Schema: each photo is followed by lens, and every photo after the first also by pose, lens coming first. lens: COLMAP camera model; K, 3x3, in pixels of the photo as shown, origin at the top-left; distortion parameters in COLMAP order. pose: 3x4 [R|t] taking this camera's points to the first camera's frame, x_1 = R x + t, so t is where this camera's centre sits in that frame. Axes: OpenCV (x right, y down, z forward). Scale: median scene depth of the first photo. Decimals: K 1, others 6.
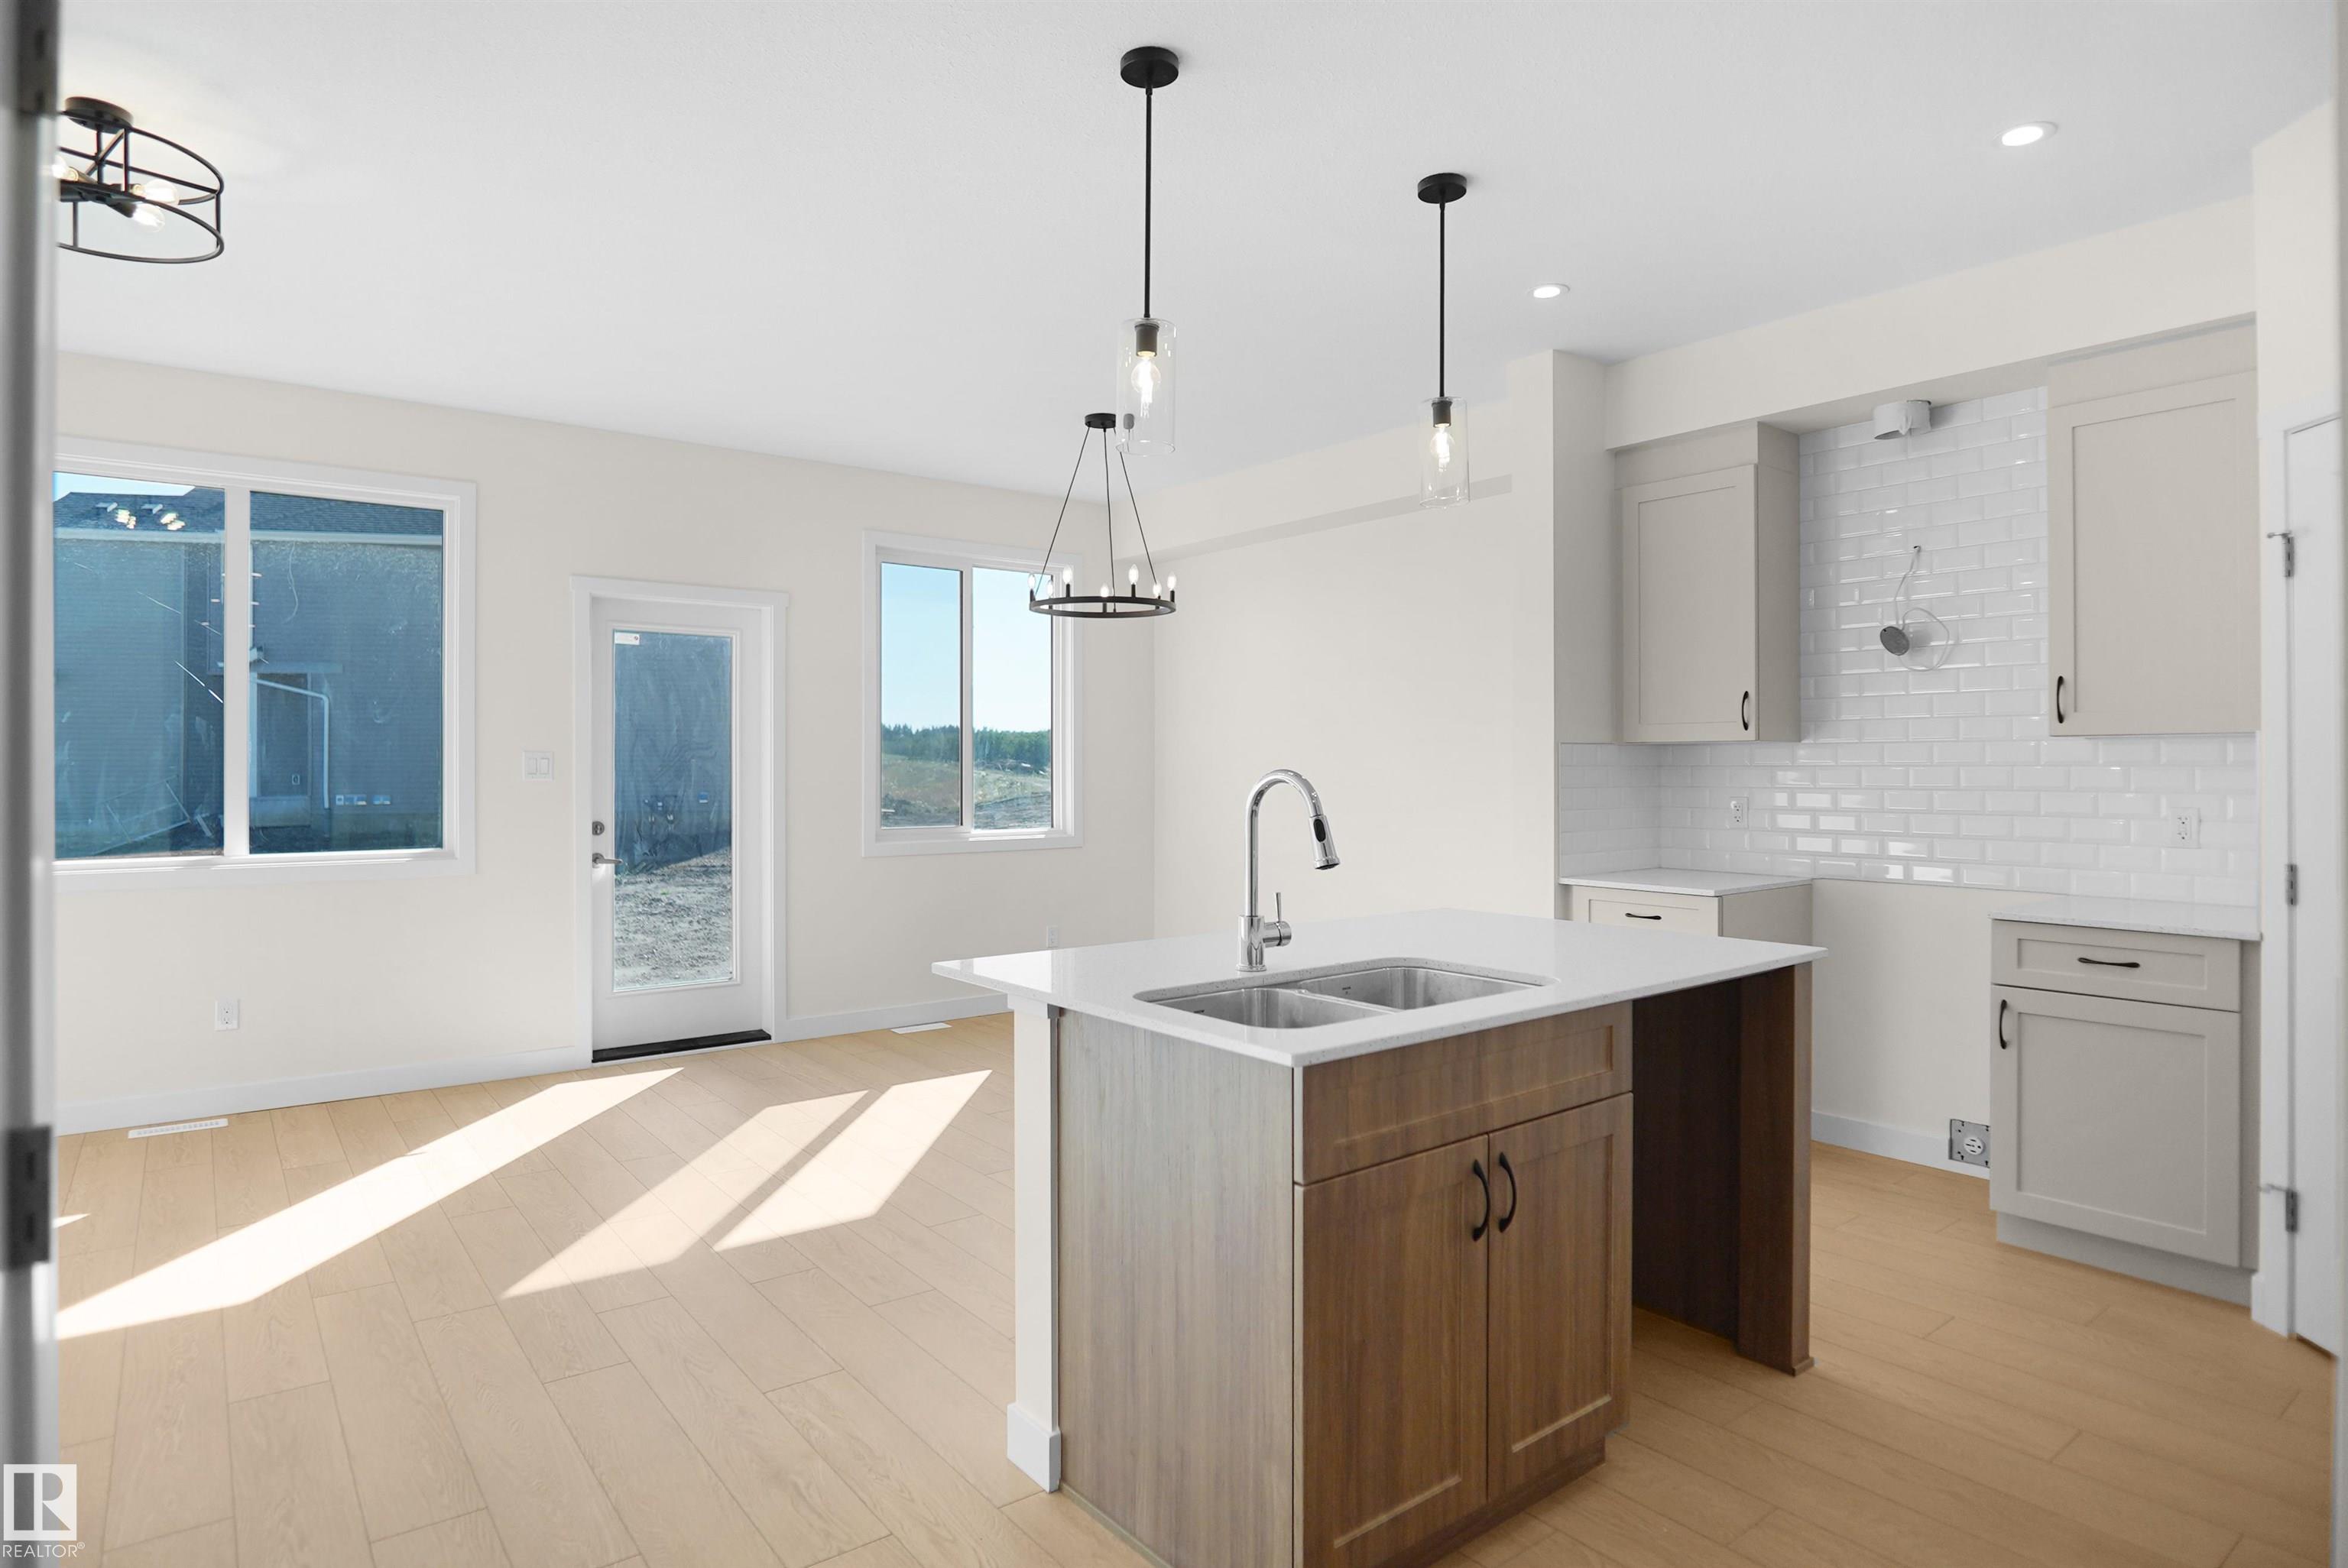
lens RADIAL K [[1261.3, 0, 1138.3], [0, 1261.3, 767.2], [0, 0, 1]] dist [-0.033590, 0.004846]
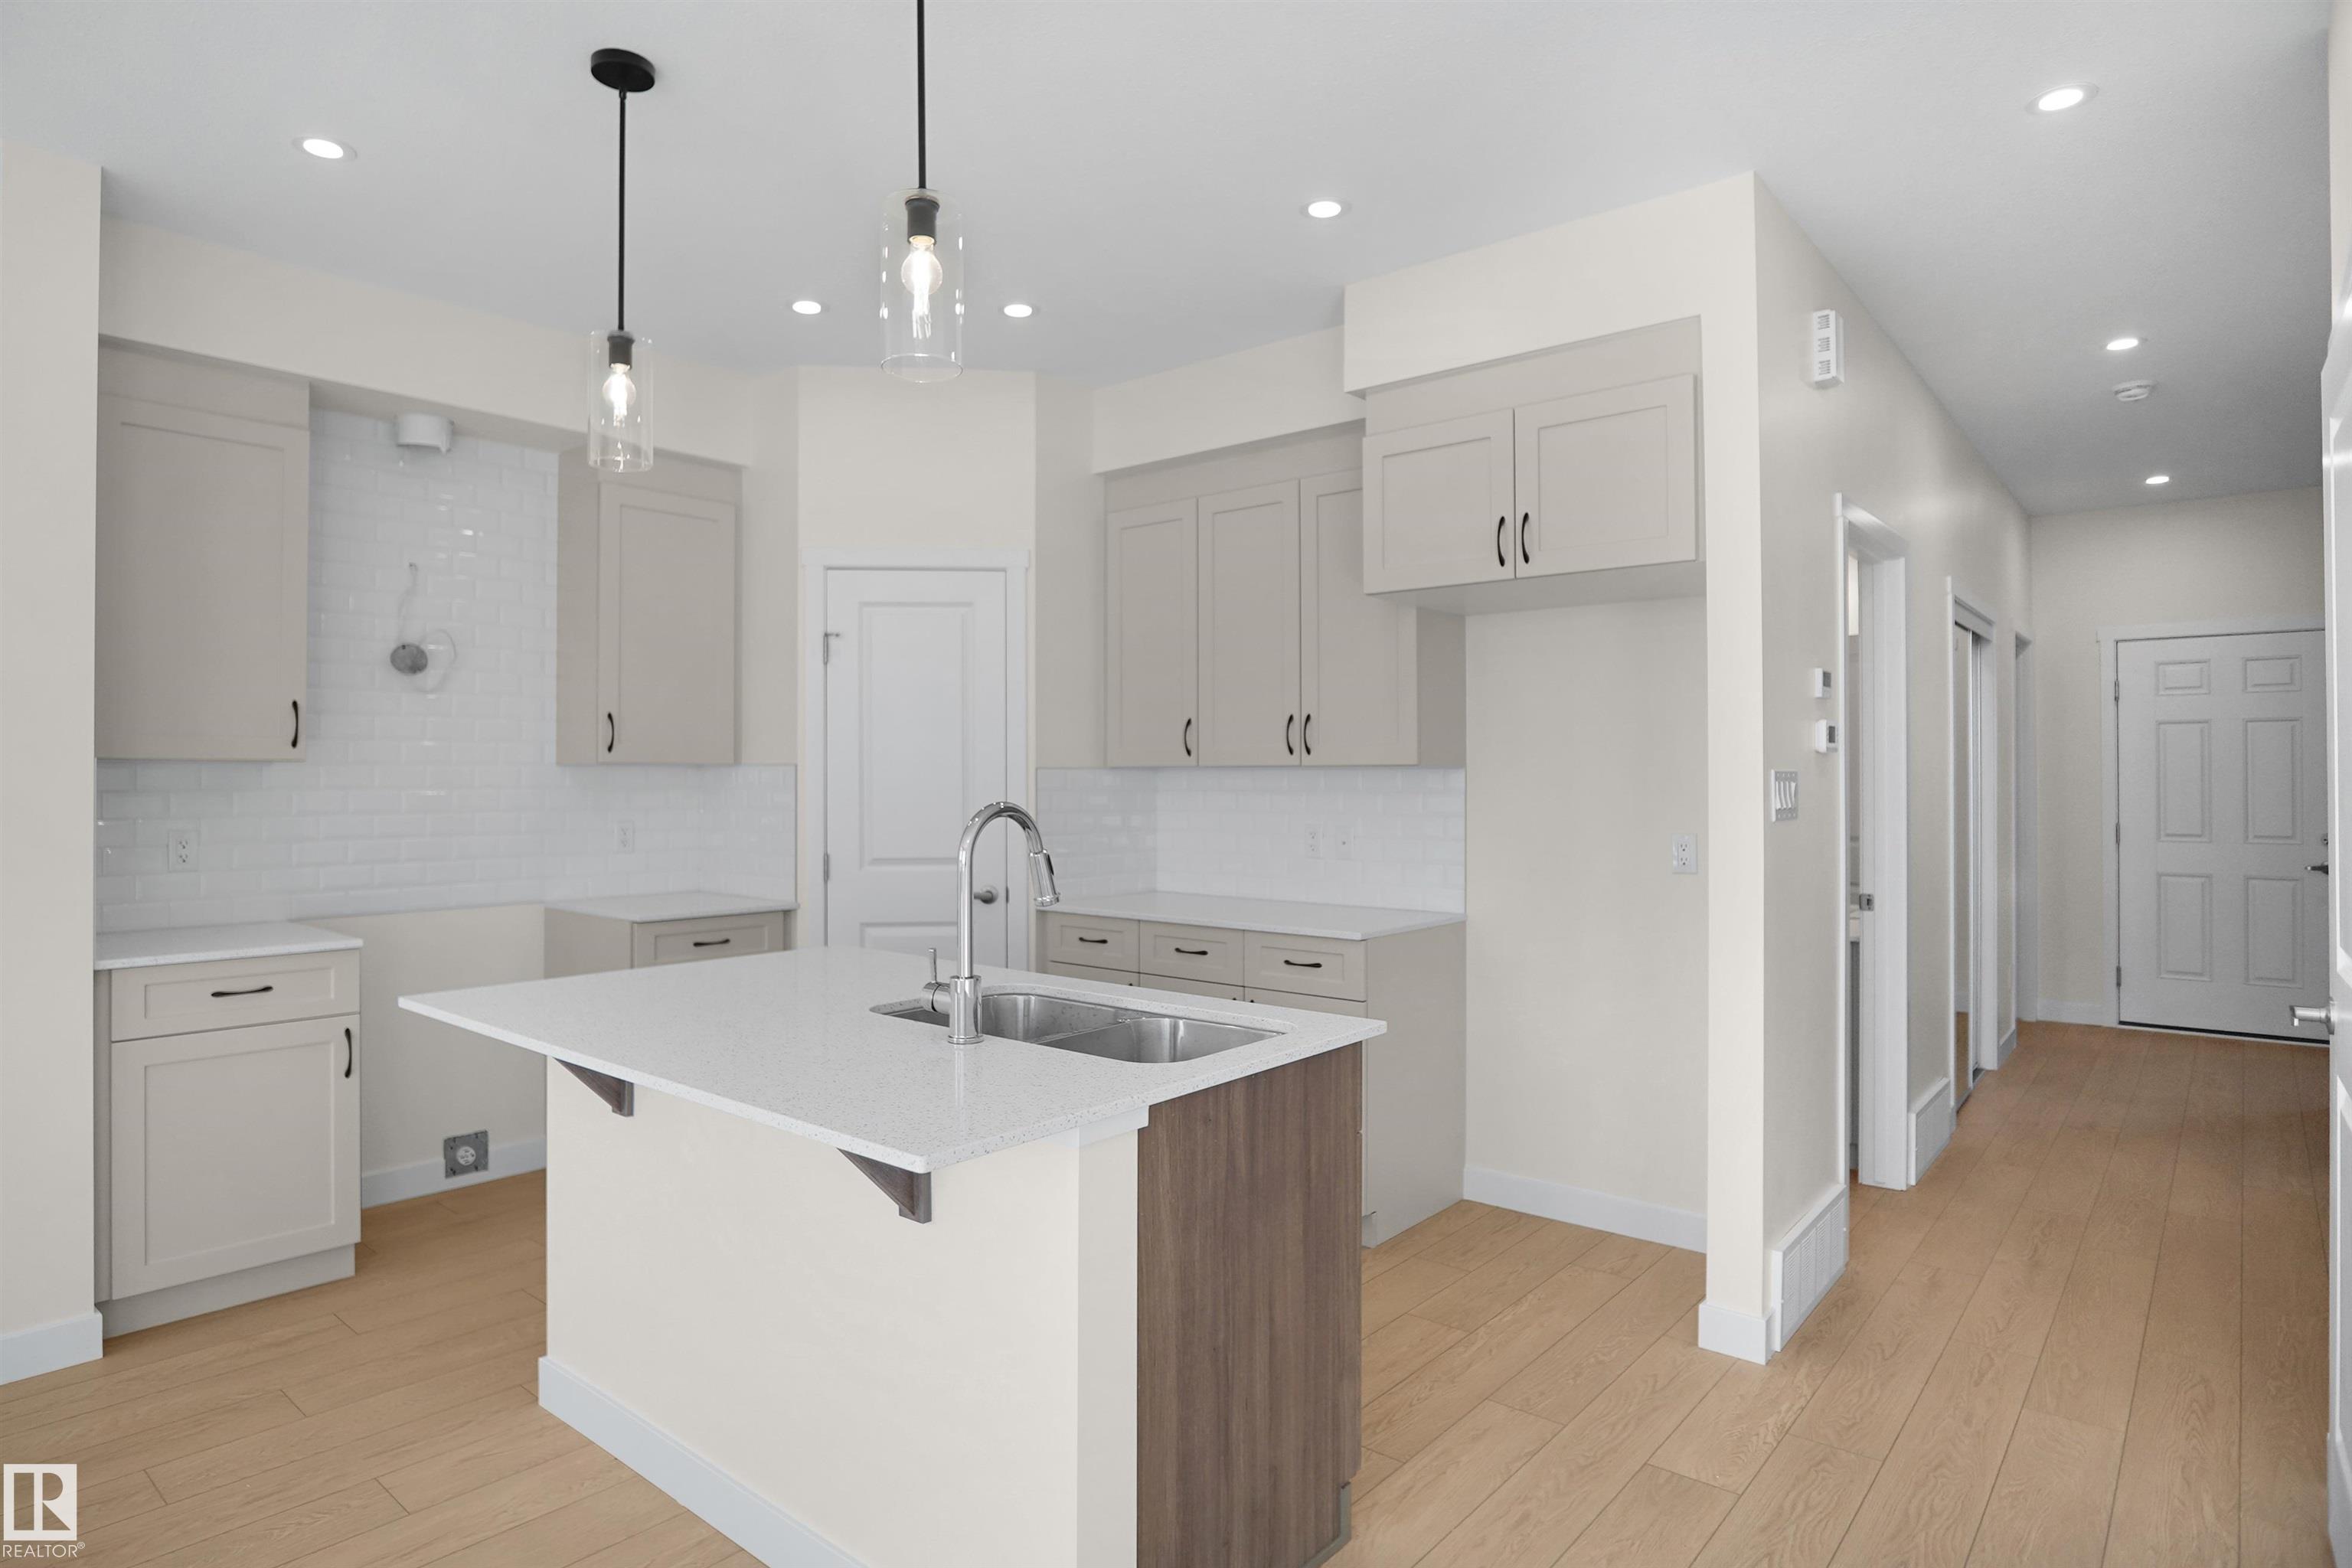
lens RADIAL K [[1263.6, 0, 1159.1], [0, 1263.6, 776.0], [0, 0, 1]] dist [-0.033590, 0.004846]
pose [[-0.220183, 0.003546, 0.975452, -0.433954], [0.000814, 0.999994, -0.003451, -0.007554], [-0.975458, 0.000035, -0.220184, 0.606619]]
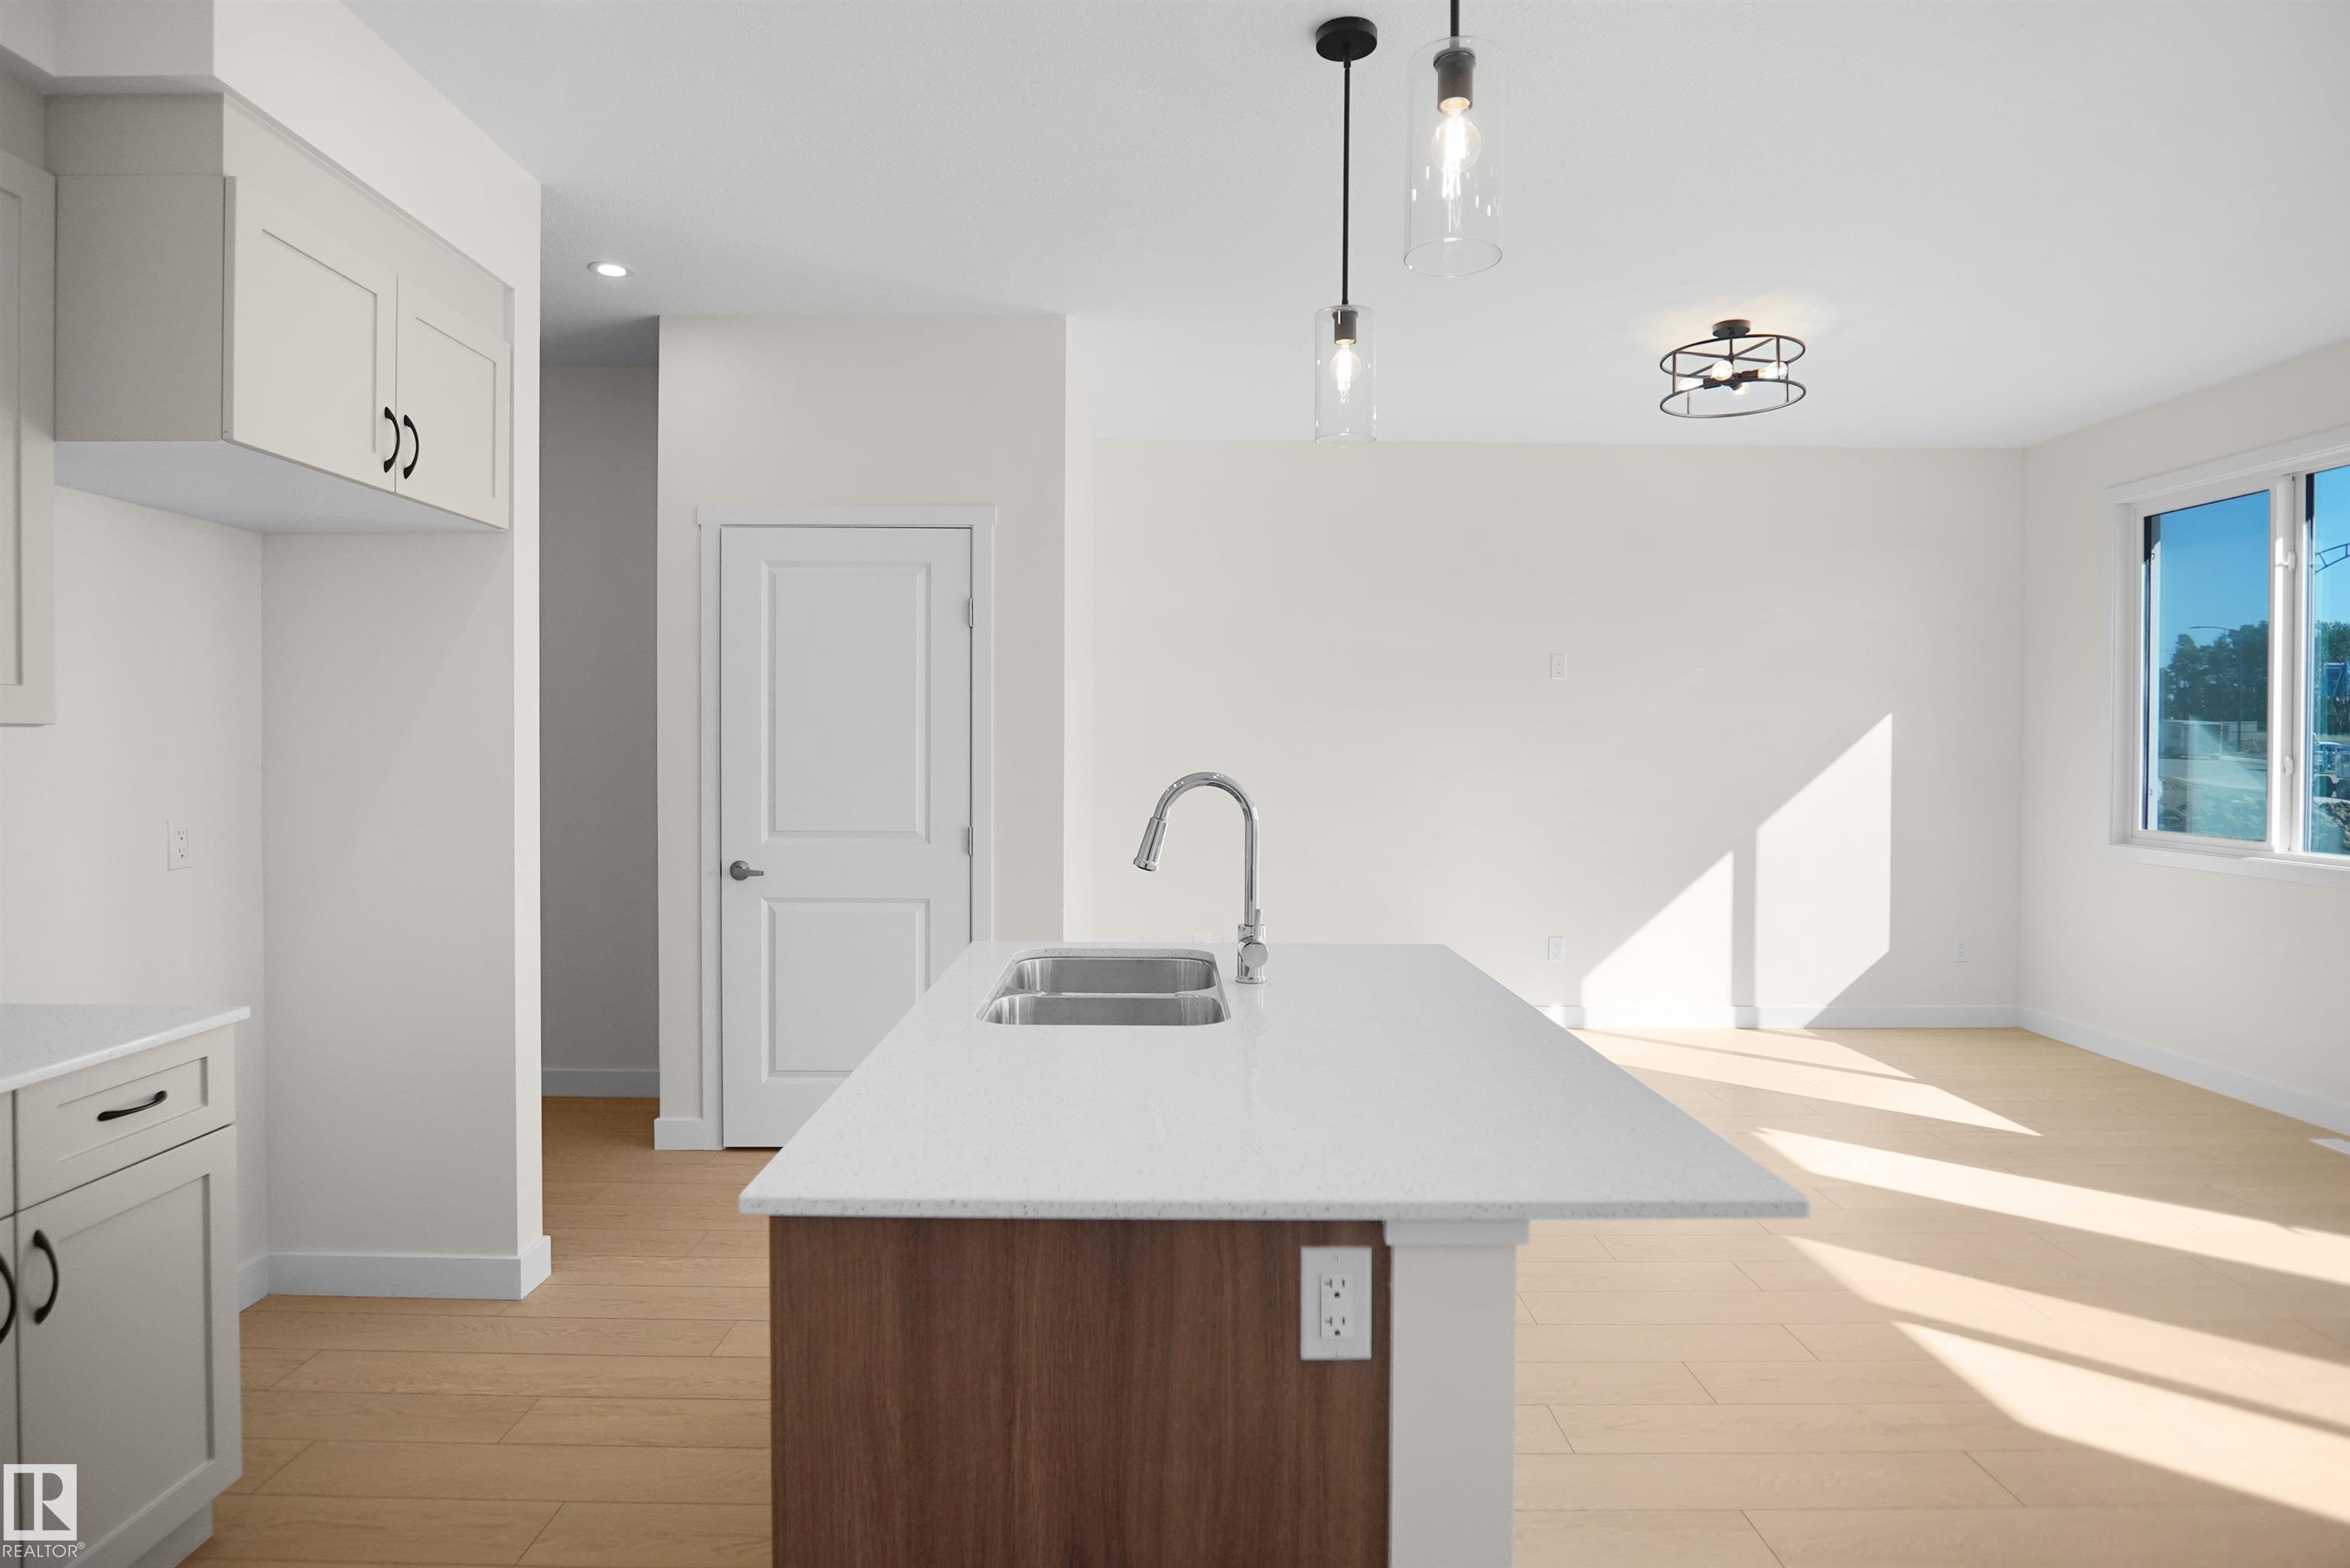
lens RADIAL K [[1262.4, 0, 1168.8], [0, 1262.4, 762.6], [0, 0, 1]] dist [-0.033590, 0.004846]
pose [[-0.605994, 0.011515, -0.795386, 0.508043], [-0.003996, 0.999839, 0.017520, -0.012995], [0.795459, 0.013795, -0.605850, 0.878762]]
